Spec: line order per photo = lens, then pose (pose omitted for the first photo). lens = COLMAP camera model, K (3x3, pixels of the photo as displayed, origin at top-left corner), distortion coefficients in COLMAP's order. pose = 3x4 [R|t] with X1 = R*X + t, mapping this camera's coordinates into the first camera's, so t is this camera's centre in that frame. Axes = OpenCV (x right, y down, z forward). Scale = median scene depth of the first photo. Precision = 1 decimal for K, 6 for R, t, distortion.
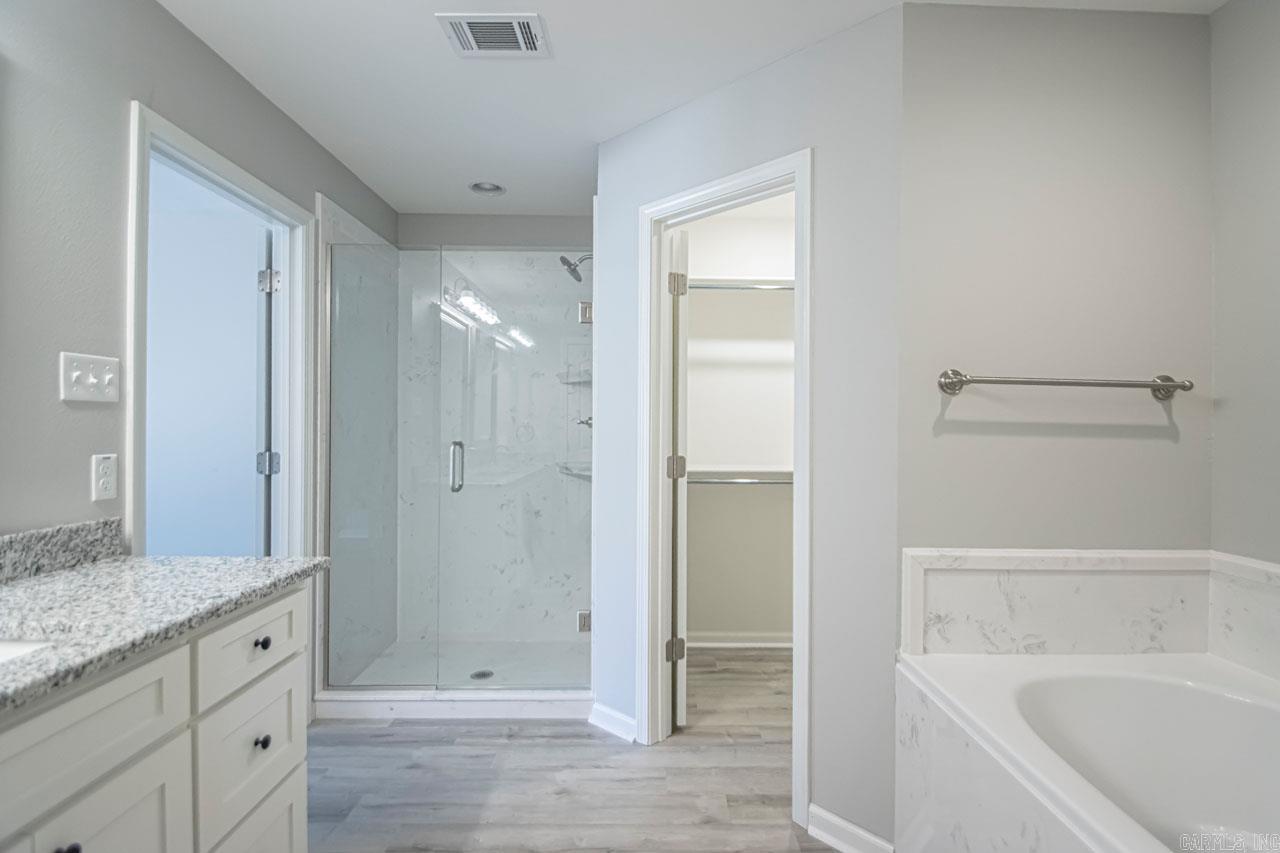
lens RADIAL K [[591.3, 0, 646.5], [0, 591.3, 424.1], [0, 0, 1]] dist [0.025499, -0.024627]
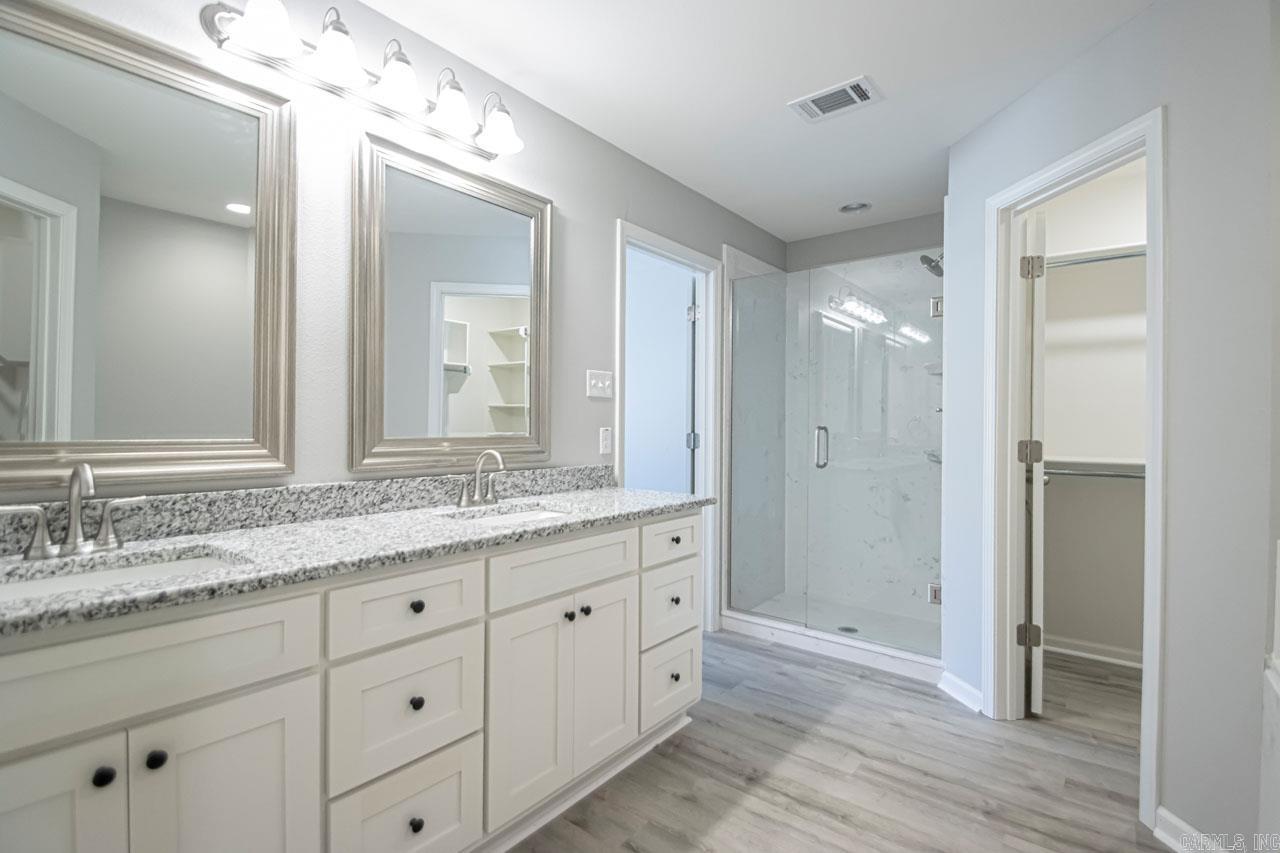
lens RADIAL K [[591.3, 0, 646.5], [0, 591.3, 424.1], [0, 0, 1]] dist [0.025499, -0.024627]
pose [[0.775747, -0.000174, -0.631044, 0.180672], [-0.001177, 0.999998, -0.001722, 0.028842], [0.631043, 0.002079, 0.775745, -0.178804]]
